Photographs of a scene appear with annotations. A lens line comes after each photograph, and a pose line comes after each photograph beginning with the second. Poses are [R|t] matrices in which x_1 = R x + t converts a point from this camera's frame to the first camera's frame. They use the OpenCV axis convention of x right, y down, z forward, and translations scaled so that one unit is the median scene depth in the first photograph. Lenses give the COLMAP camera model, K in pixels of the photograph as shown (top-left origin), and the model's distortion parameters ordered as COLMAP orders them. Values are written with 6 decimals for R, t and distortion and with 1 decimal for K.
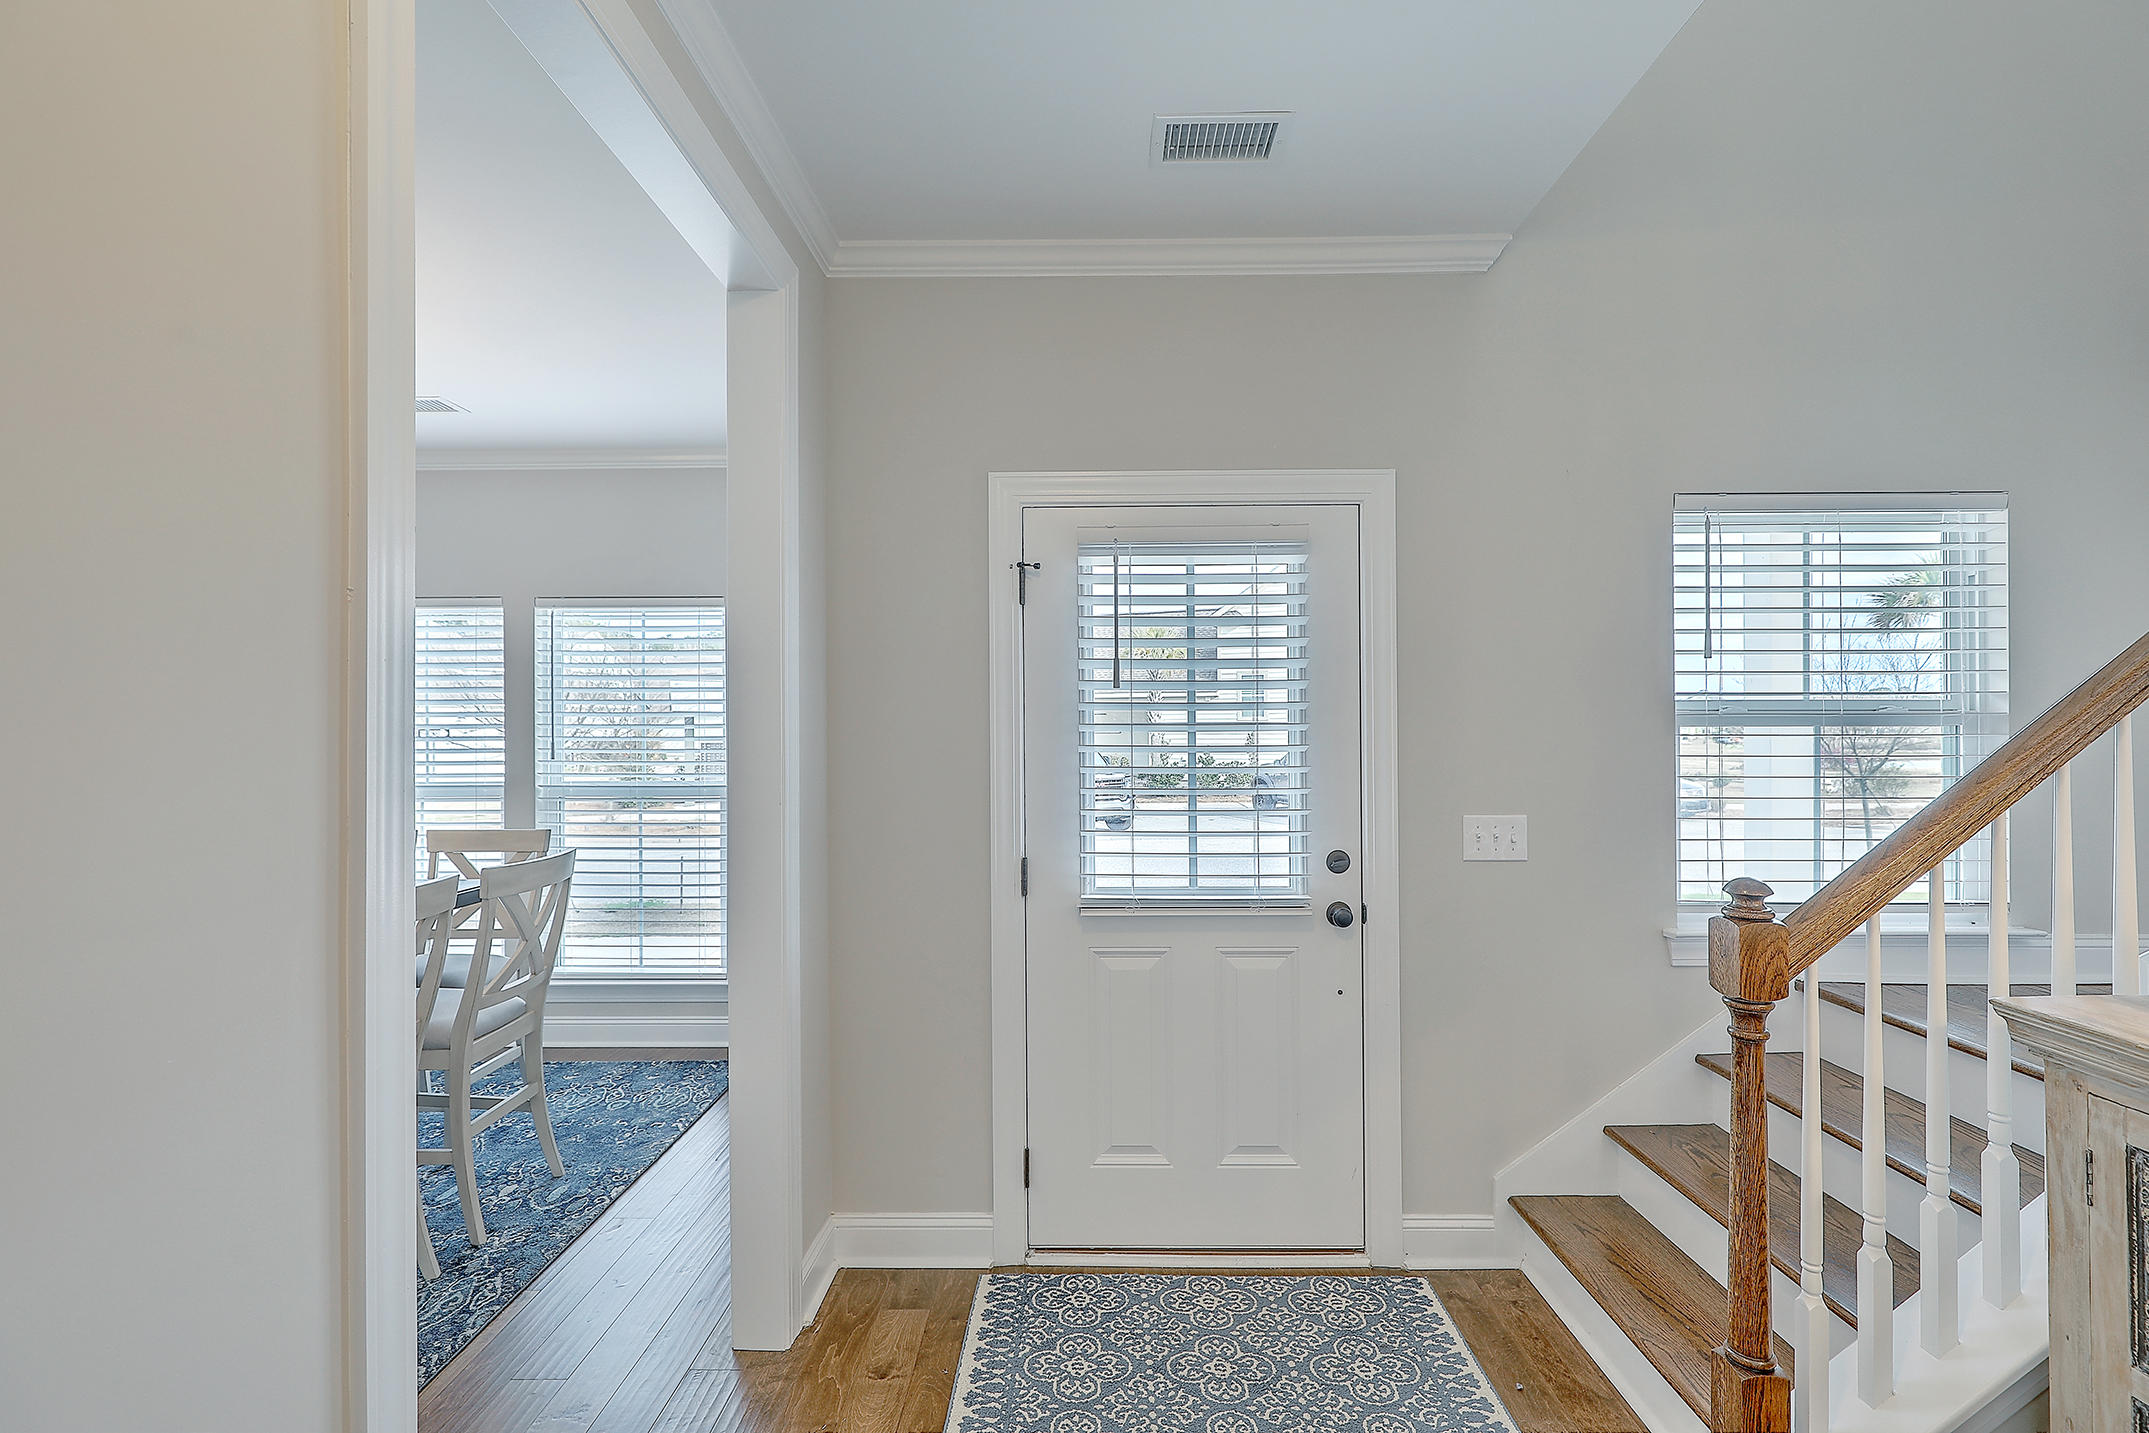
lens RADIAL K [[985.7, 0, 1069.7], [0, 985.7, 728.9], [0, 0, 1]] dist [-0.000563, 0.000122]
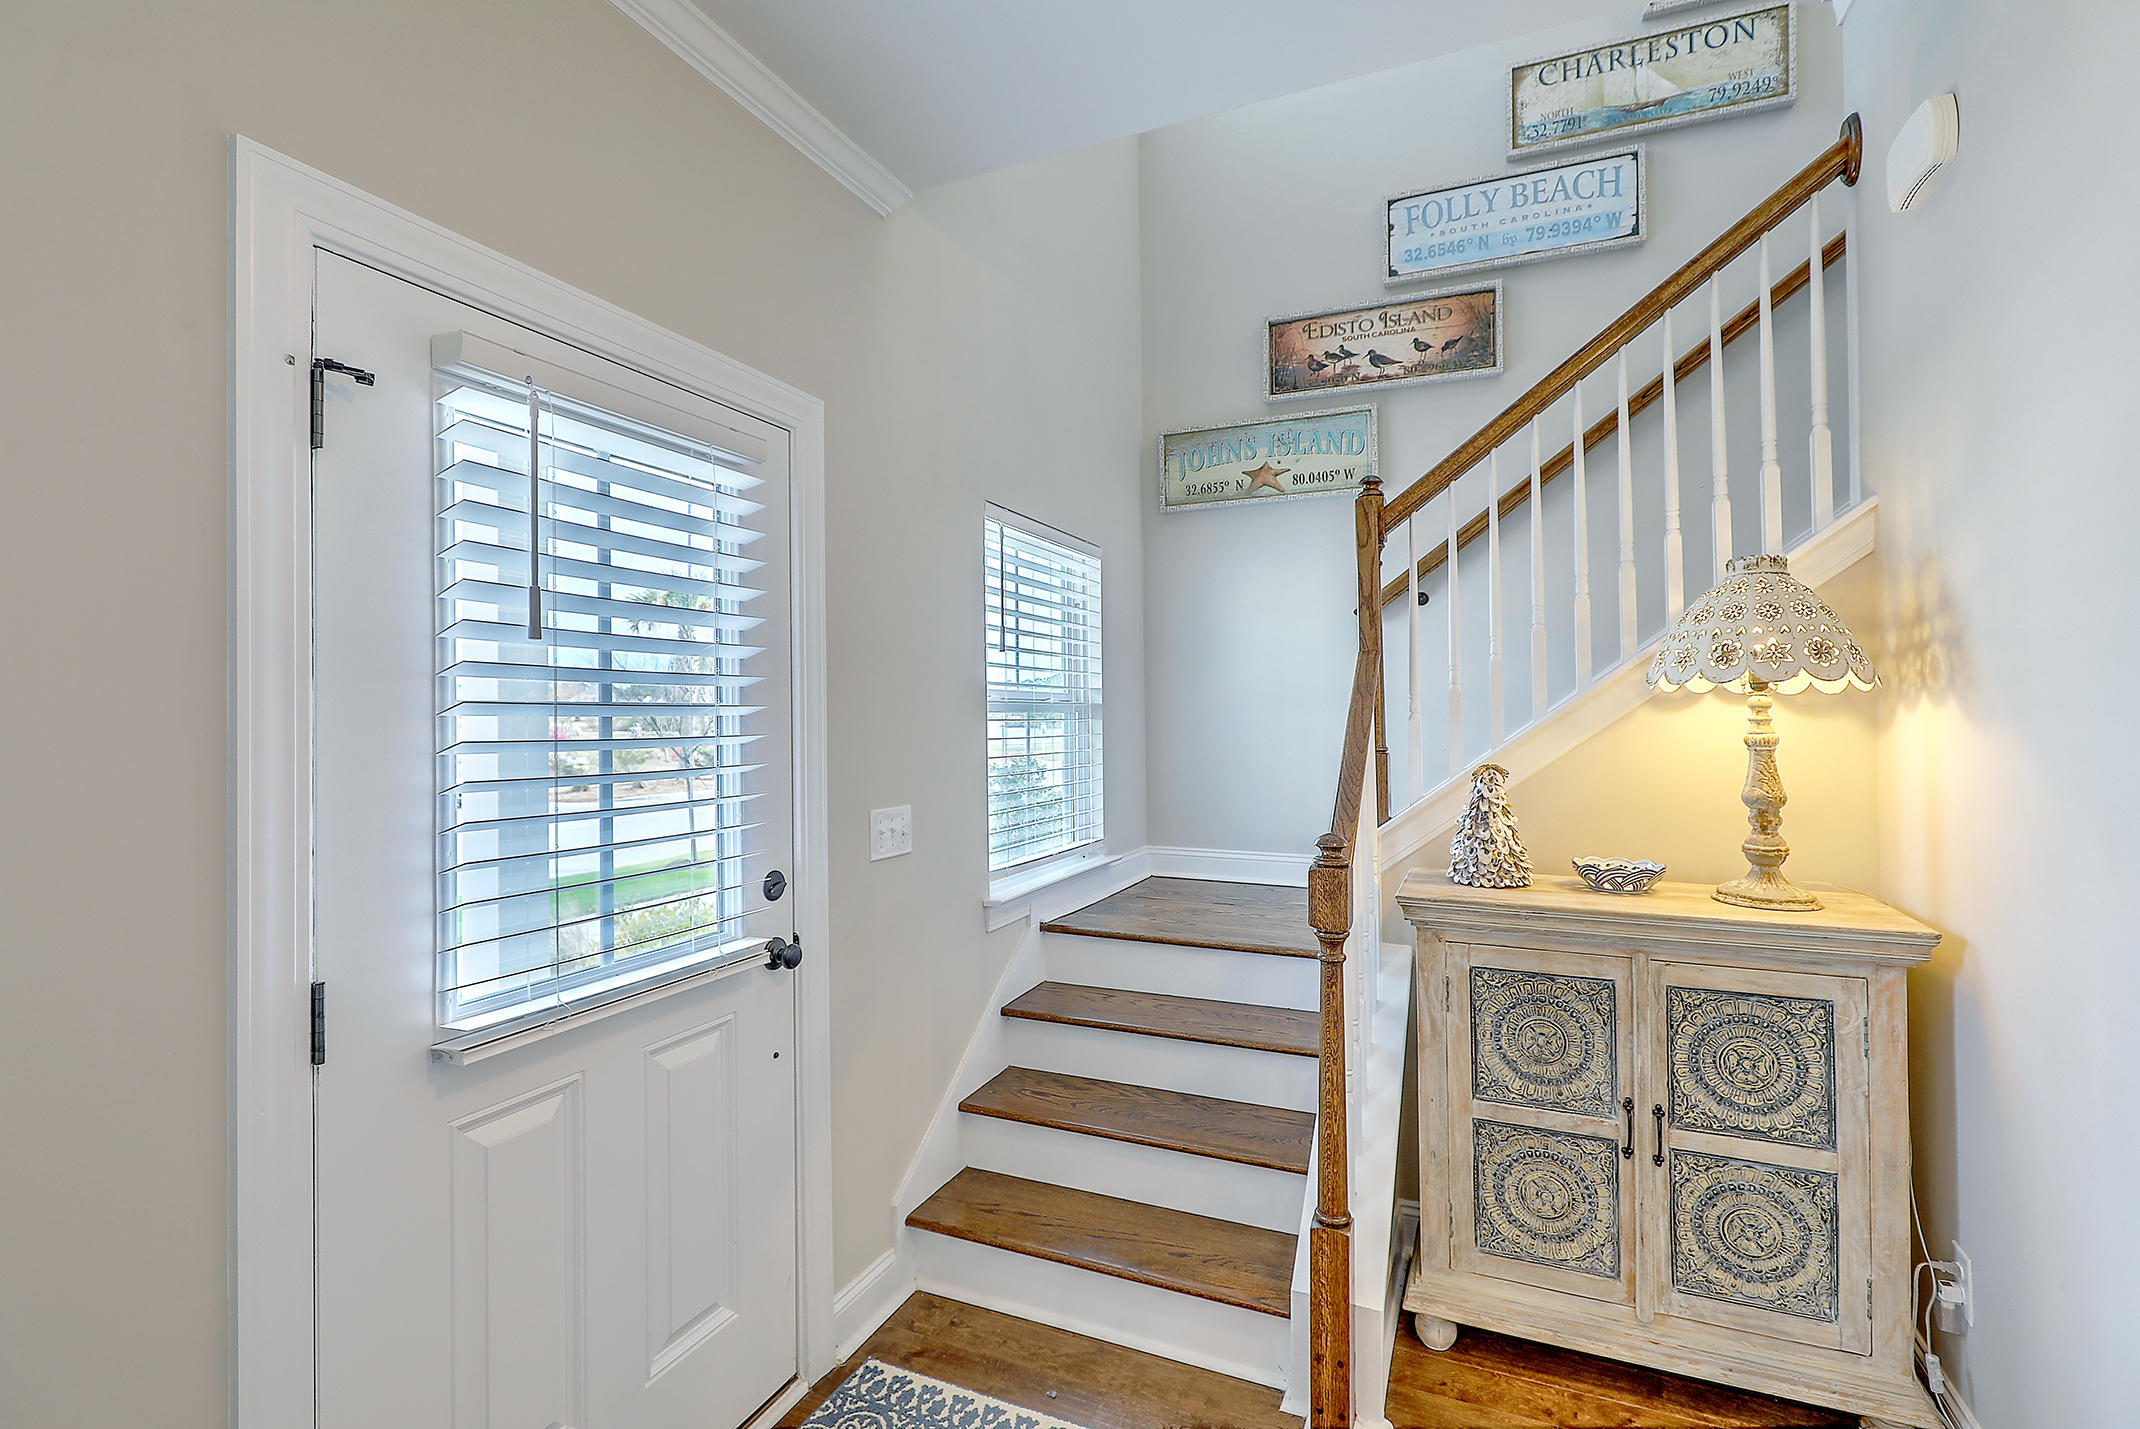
lens RADIAL K [[981.5, 0, 1070.1], [0, 981.5, 702.2], [0, 0, 1]] dist [-0.000563, 0.000122]
pose [[0.375715, 0.014559, 0.926621, -0.359472], [-0.001118, 0.999883, -0.015257, 0.002583], [-0.926735, 0.004696, 0.375687, 0.505758]]
